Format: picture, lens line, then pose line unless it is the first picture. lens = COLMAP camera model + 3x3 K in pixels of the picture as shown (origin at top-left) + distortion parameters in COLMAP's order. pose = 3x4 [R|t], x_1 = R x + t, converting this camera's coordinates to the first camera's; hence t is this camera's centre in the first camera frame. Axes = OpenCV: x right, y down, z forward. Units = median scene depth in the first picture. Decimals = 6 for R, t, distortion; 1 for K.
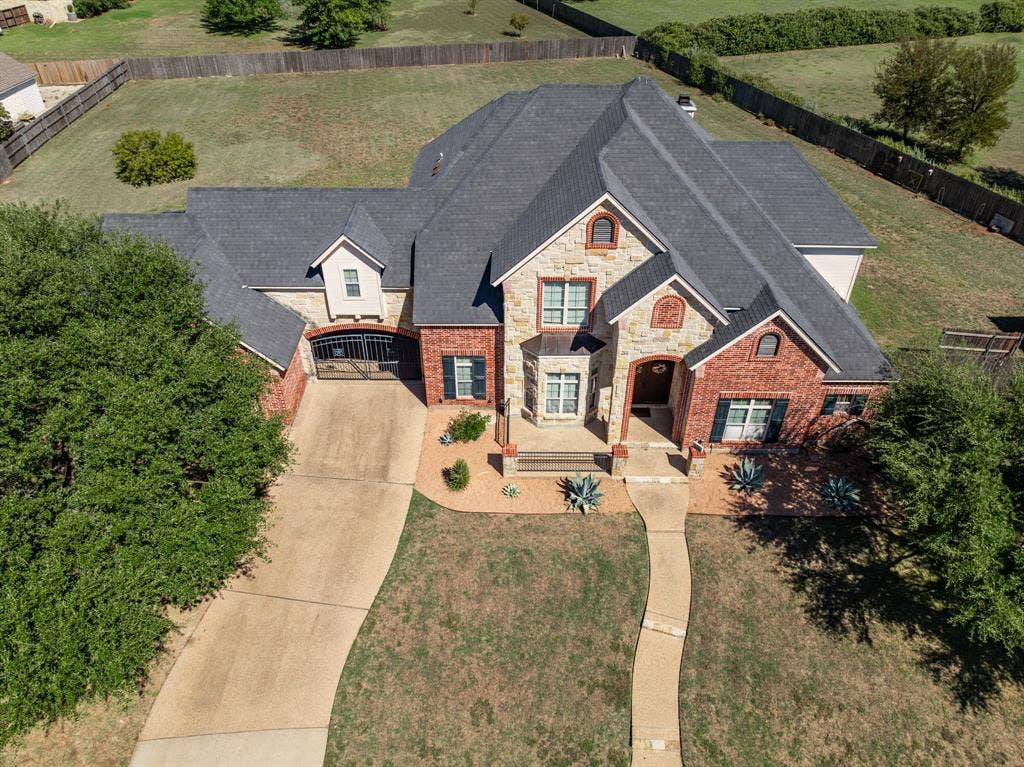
lens RADIAL K [[714.9, 0, 512.0], [0, 714.9, 383.5], [0, 0, 1]] dist [0.001091, 0.000538]
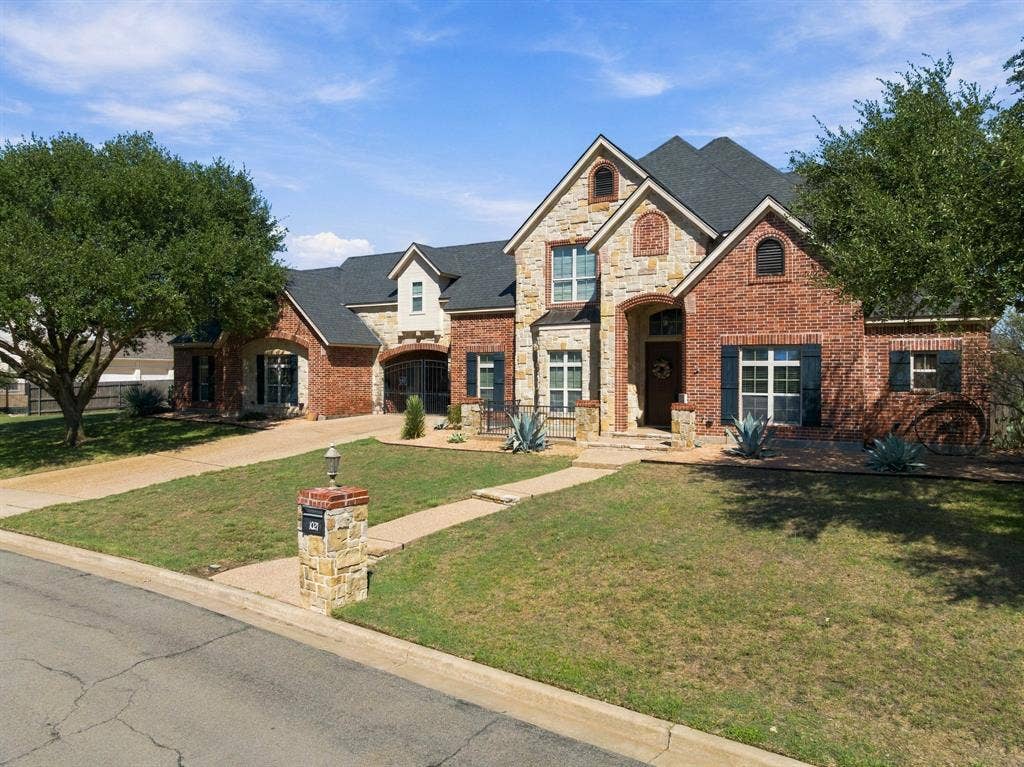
lens RADIAL K [[715.1, 0, 512.0], [0, 715.1, 383.5], [0, 0, 1]] dist [-0.033316, -0.000455]
pose [[0.859148, 0.005687, -0.511696, 0.479282], [-0.314986, 0.793938, -0.520044, 0.508104], [0.403298, 0.607972, 0.683902, 0.412388]]
